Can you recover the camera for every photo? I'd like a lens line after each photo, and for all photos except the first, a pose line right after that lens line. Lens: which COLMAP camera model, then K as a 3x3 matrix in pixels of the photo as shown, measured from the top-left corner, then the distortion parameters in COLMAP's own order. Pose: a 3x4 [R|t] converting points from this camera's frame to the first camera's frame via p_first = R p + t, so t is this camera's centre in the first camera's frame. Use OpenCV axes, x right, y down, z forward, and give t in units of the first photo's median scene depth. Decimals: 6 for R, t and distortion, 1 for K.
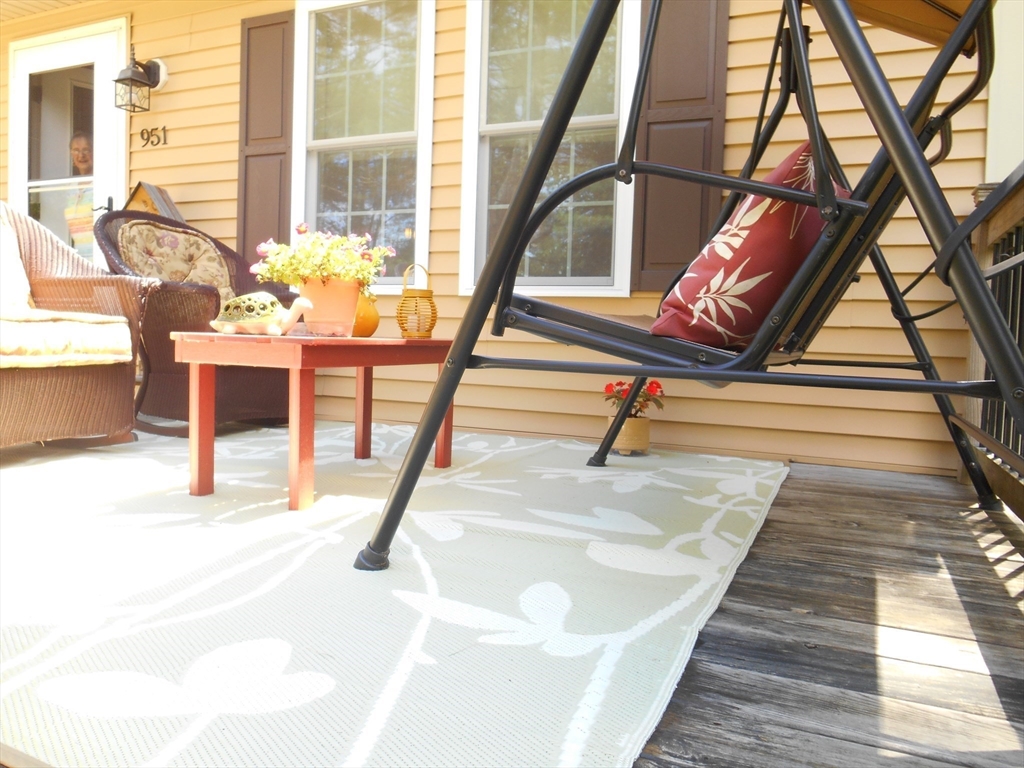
lens RADIAL K [[769.9, 0, 511.3], [0, 769.9, 382.9], [0, 0, 1]] dist [-0.026757, 0.002574]
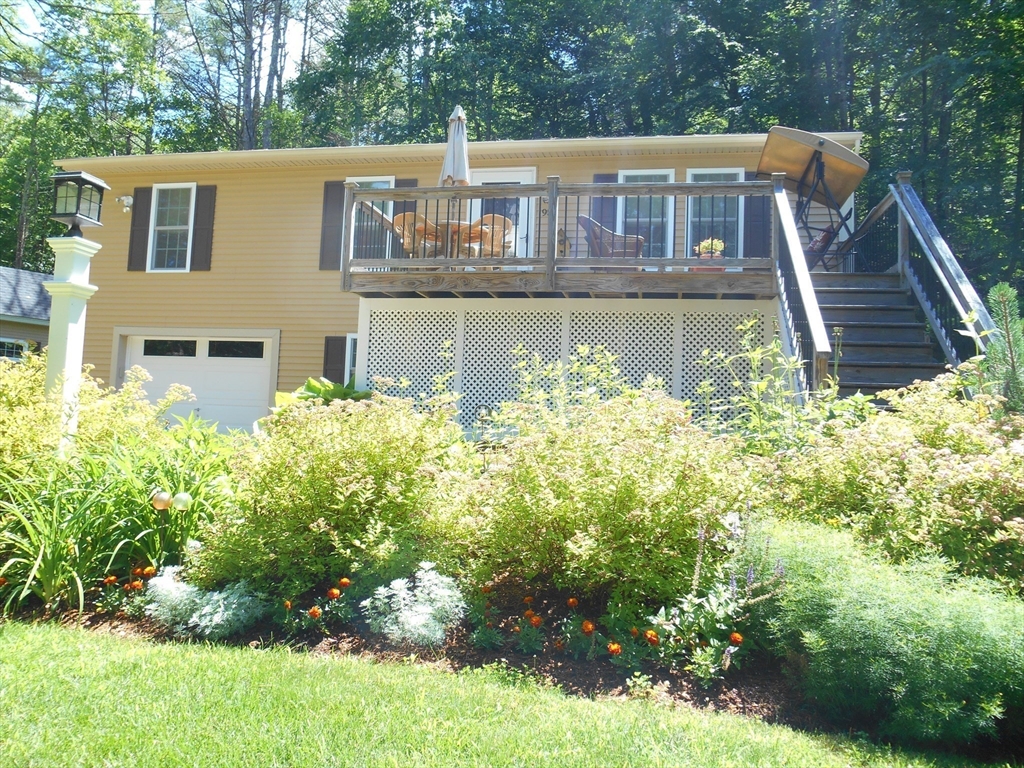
lens RADIAL K [[769.9, 0, 512.9], [0, 769.9, 382.5], [0, 0, 1]] dist [-0.026757, 0.002574]
pose [[0.980755, 0.020591, 0.194155, 0.597891], [0.003150, 0.992625, -0.121181, 0.721615], [-0.195218, 0.119460, 0.973457, -2.331079]]
